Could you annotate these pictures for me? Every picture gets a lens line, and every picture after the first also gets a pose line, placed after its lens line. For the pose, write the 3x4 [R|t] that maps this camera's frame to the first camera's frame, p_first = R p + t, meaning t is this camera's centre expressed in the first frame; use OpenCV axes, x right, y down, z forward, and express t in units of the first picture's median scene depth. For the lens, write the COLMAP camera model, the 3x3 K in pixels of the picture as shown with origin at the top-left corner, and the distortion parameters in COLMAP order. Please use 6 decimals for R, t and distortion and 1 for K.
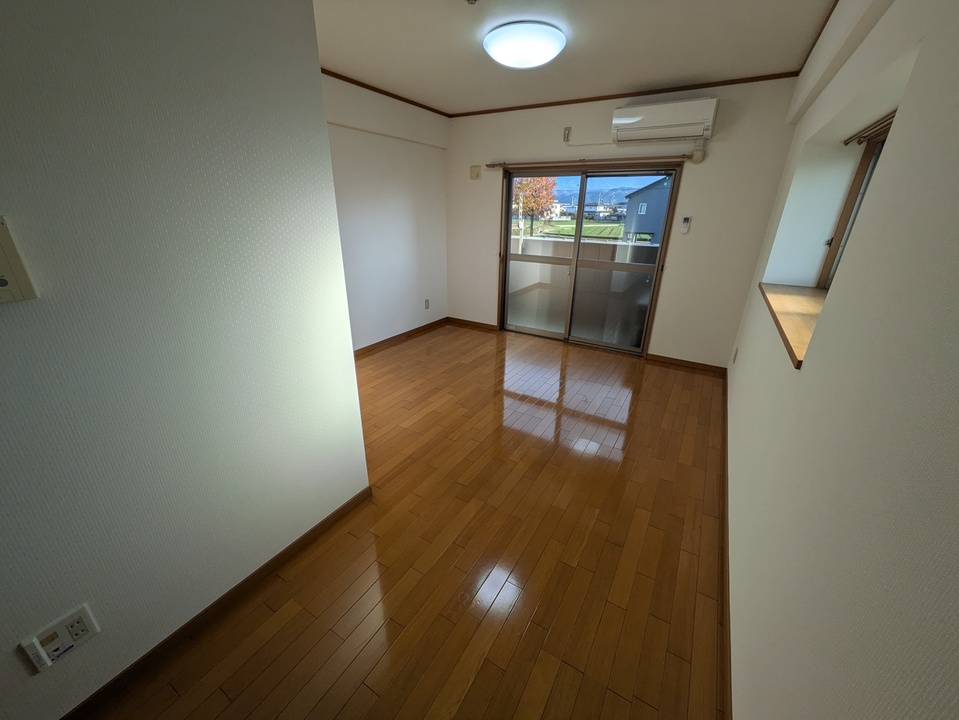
lens RADIAL K [[379.6, 0, 482.0], [0, 379.6, 361.7], [0, 0, 1]] dist [0.000754, 0.000236]
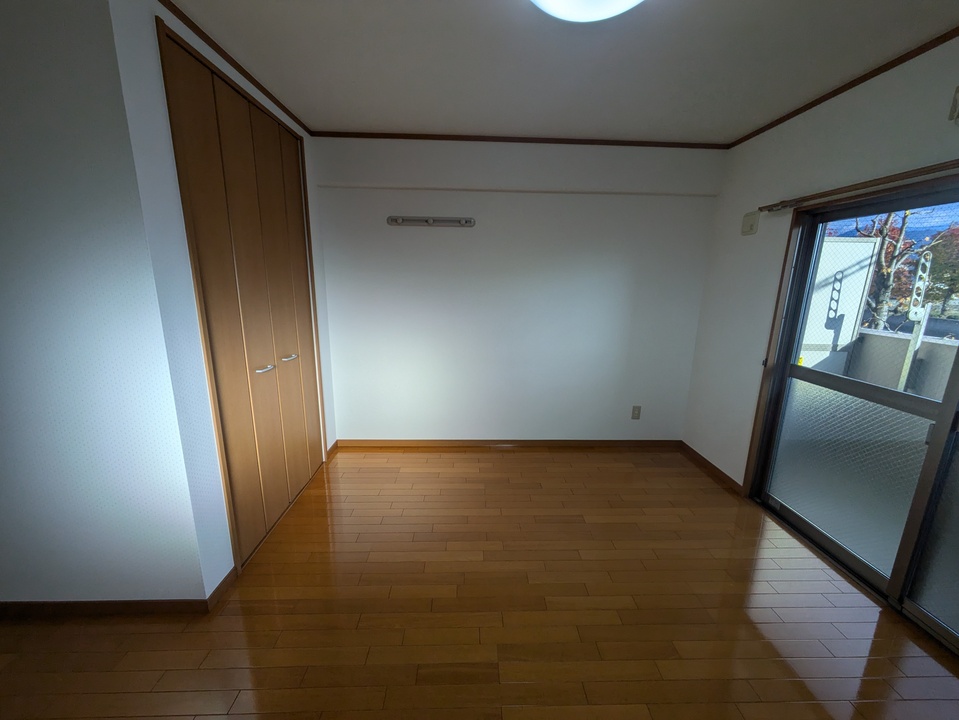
lens RADIAL K [[379.6, 0, 482.0], [0, 379.6, 361.7], [0, 0, 1]] dist [0.000754, 0.000236]
pose [[0.542684, 0.171228, -0.822299, 0.302482], [-0.319422, 0.947516, -0.013503, -0.166947], [0.776829, 0.269989, 0.568896, 0.432723]]
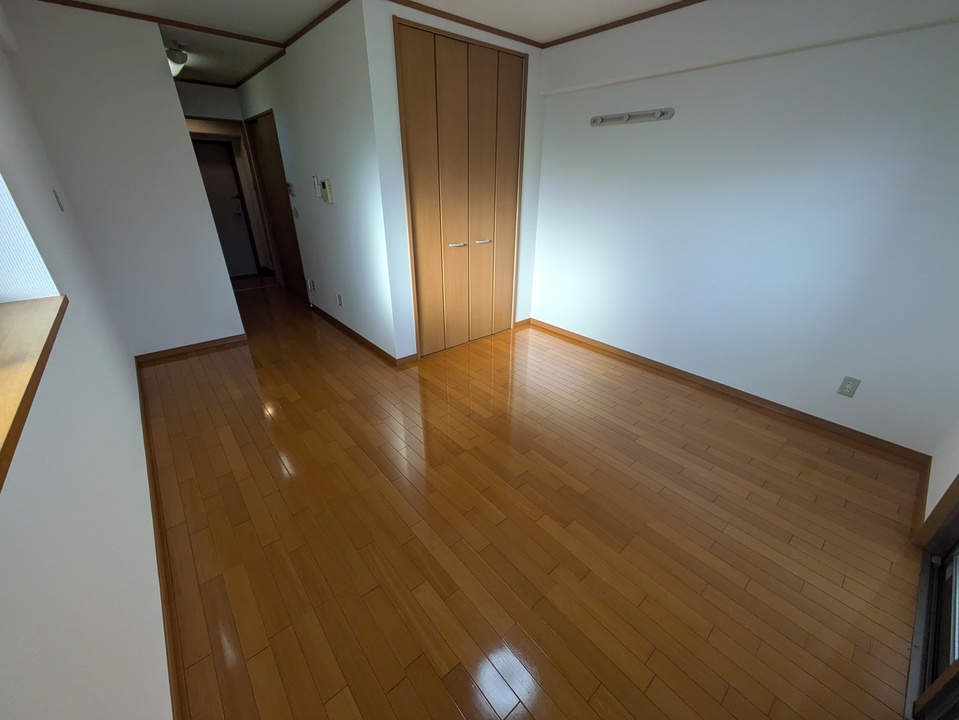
lens RADIAL K [[379.6, 0, 482.0], [0, 379.6, 361.7], [0, 0, 1]] dist [0.000754, 0.000236]
pose [[-0.312600, 0.393855, -0.864384, 0.481793], [-0.368664, 0.788350, 0.492536, -0.288426], [0.875424, 0.472634, -0.101238, 0.743059]]
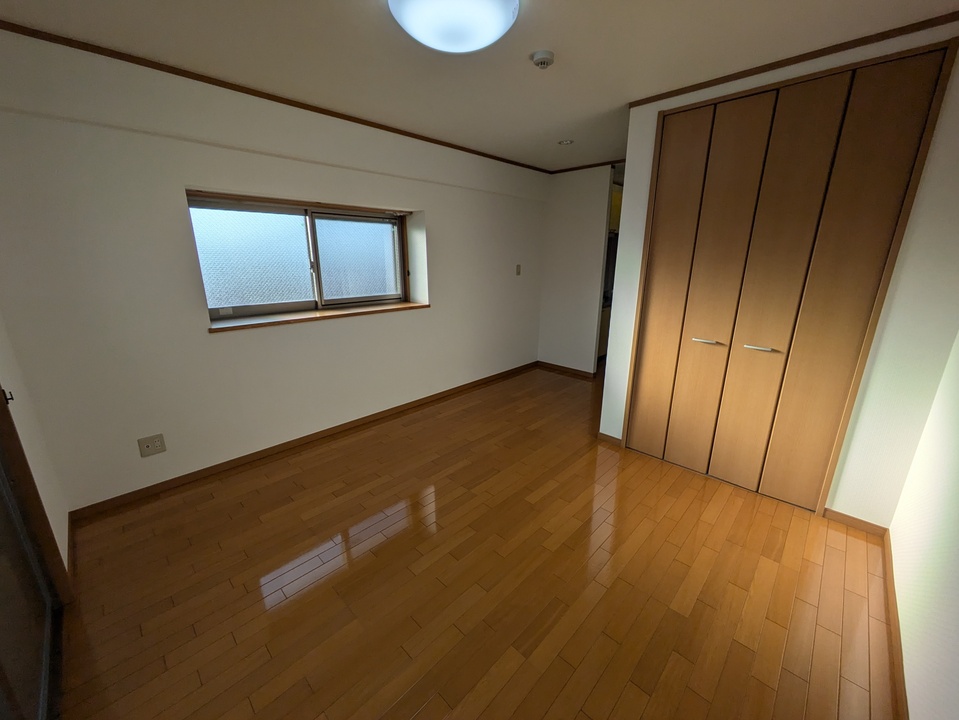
lens RADIAL K [[379.6, 0, 482.0], [0, 379.6, 361.7], [0, 0, 1]] dist [0.000754, 0.000236]
pose [[-0.974519, -0.080939, 0.209195, -0.067714], [0.063802, 0.794080, 0.604455, -0.434798], [-0.215042, 0.602400, -0.768682, 1.066888]]
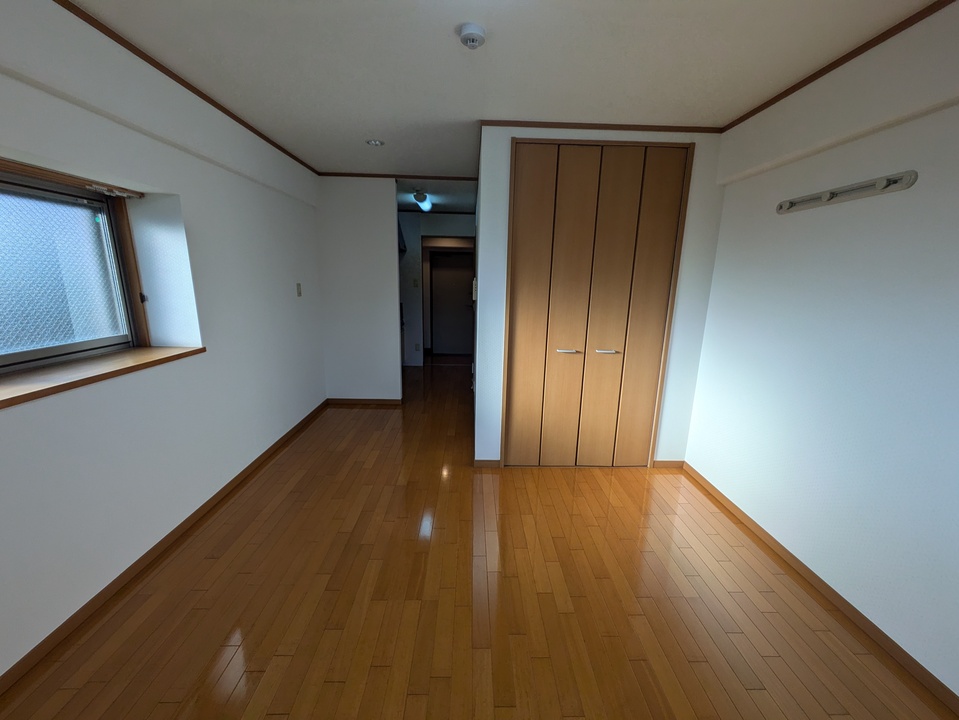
lens RADIAL K [[379.6, 0, 482.0], [0, 379.6, 361.7], [0, 0, 1]] dist [0.000754, 0.000236]
pose [[-0.841808, 0.081139, -0.533644, 0.213710], [-0.236049, 0.833757, 0.499130, -0.361993], [0.485428, 0.546137, -0.682711, 0.907917]]
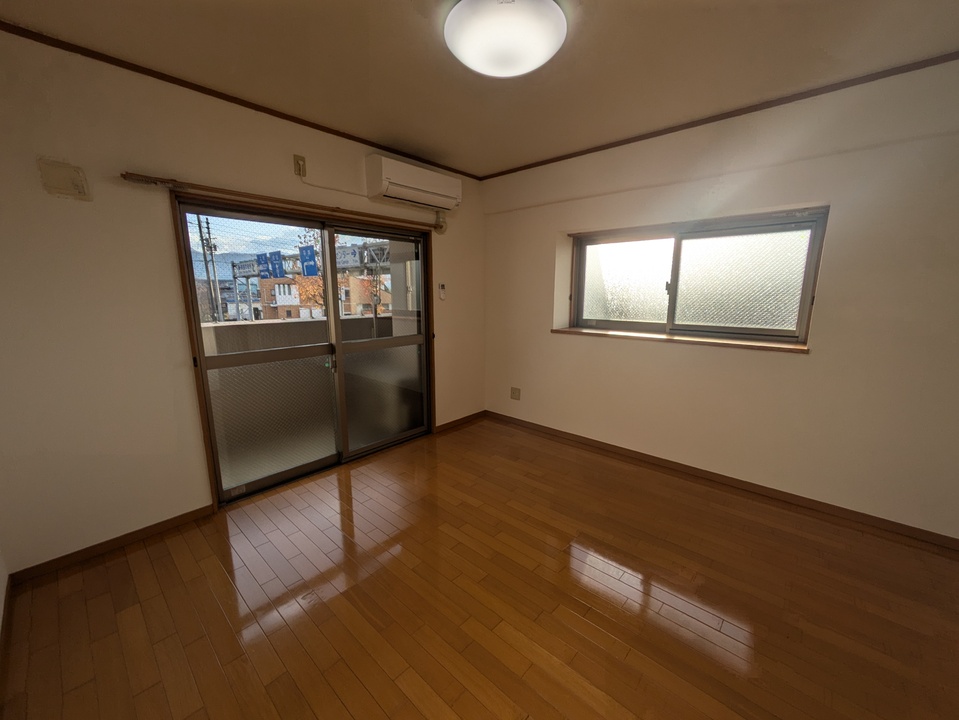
lens RADIAL K [[379.6, 0, 482.0], [0, 379.6, 361.7], [0, 0, 1]] dist [0.000754, 0.000236]
pose [[0.188424, -0.196921, 0.962143, -0.384585], [0.369207, 0.922028, 0.116406, -0.229001], [-0.910045, 0.333296, 0.246437, 0.618768]]
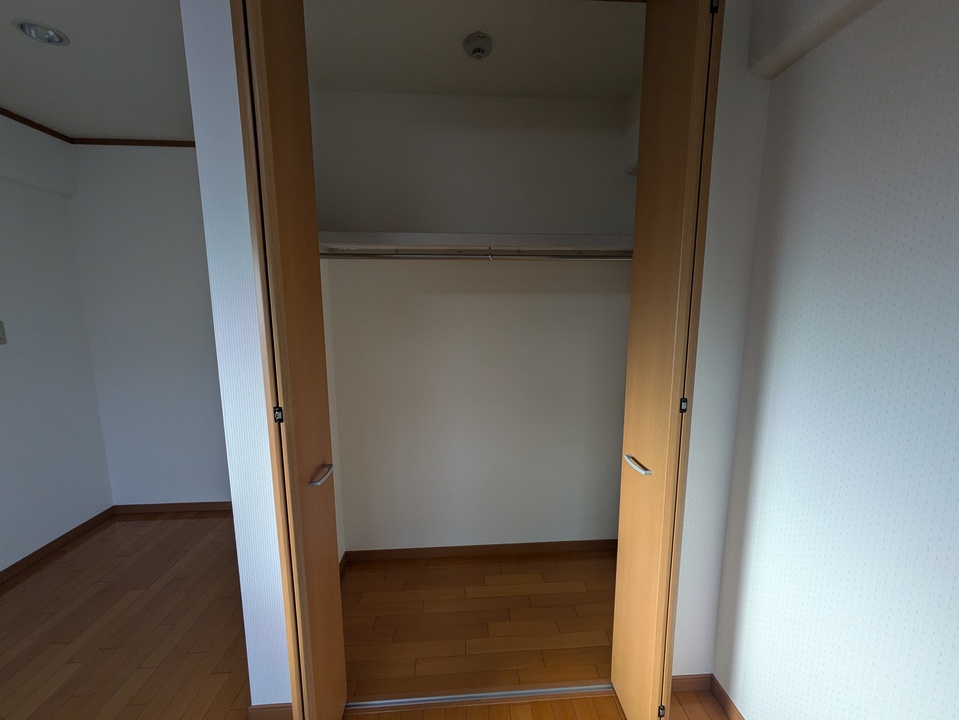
lens RADIAL K [[379.6, 0, 482.0], [0, 379.6, 361.7], [0, 0, 1]] dist [0.000754, 0.000236]
pose [[-0.823431, 0.065593, -0.563613, -0.150240], [-0.224407, 0.874667, 0.429649, -0.278338], [0.521155, 0.480265, -0.705509, 0.696935]]
